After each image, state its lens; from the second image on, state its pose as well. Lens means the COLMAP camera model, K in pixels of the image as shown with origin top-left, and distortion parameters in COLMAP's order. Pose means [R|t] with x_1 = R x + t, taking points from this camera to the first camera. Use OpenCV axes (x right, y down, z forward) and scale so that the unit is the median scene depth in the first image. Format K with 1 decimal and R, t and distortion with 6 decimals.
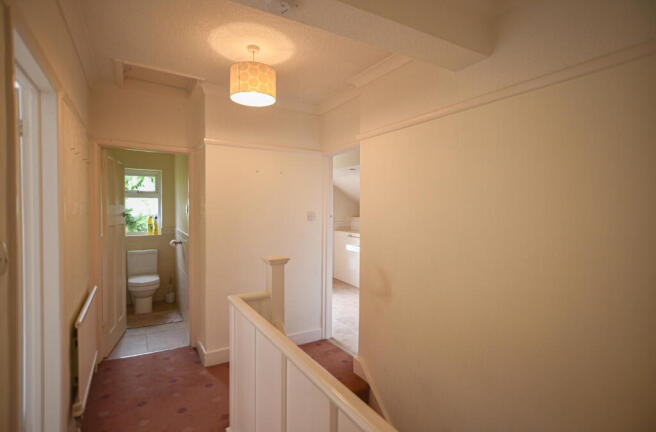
lens RADIAL K [[318.7, 0, 321.5], [0, 318.7, 215.0], [0, 0, 1]] dist [0.000498, 0.001131]
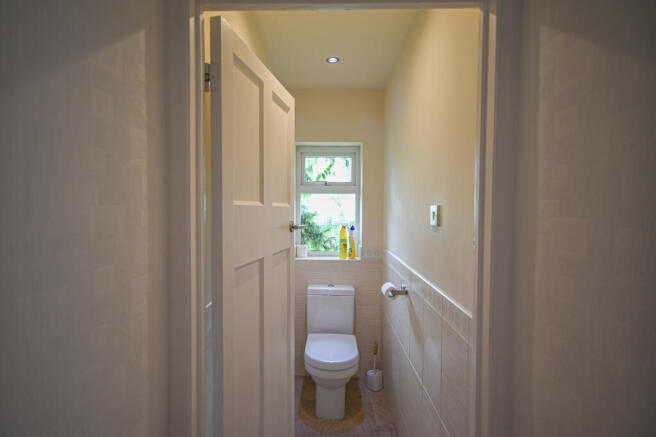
lens RADIAL K [[318.7, 0, 326.3], [0, 318.7, 218.2], [0, 0, 1]] dist [0.000498, 0.001131]
pose [[0.848881, 0.008725, -0.528513, -0.262901], [-0.011325, 0.999934, -0.001683, -0.007369], [0.528463, 0.007414, 0.848924, 0.502299]]
